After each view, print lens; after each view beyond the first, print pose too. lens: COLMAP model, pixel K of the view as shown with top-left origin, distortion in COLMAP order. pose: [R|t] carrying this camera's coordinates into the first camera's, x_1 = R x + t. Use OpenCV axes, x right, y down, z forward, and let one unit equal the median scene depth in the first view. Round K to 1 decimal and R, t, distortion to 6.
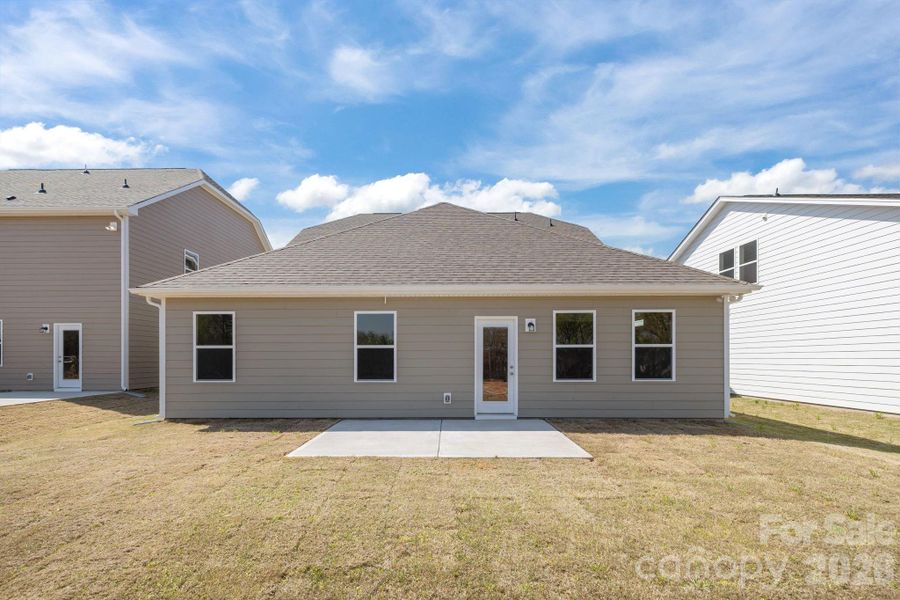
lens RADIAL K [[391.5, 0, 450.0], [0, 391.5, 300.0], [0, 0, 1]] dist [-0.002927, -0.000256]
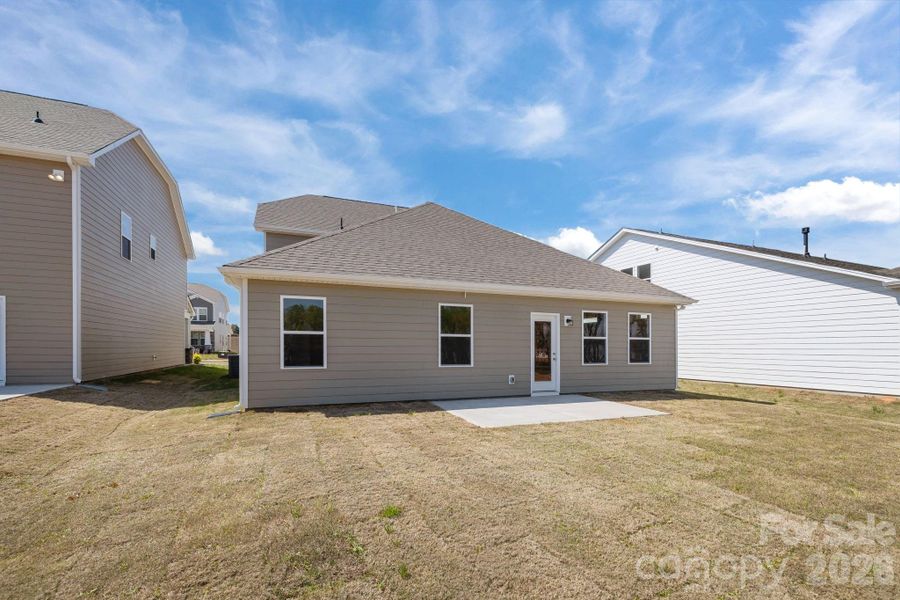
lens RADIAL K [[380.4, 0, 445.9], [0, 380.4, 292.2], [0, 0, 1]] dist [0.001253, 0.000230]
pose [[0.929910, 0.060707, 0.362742, -0.617106], [-0.063593, 0.997968, -0.003990, 0.000968], [-0.362247, -0.019358, 0.931881, -0.008811]]
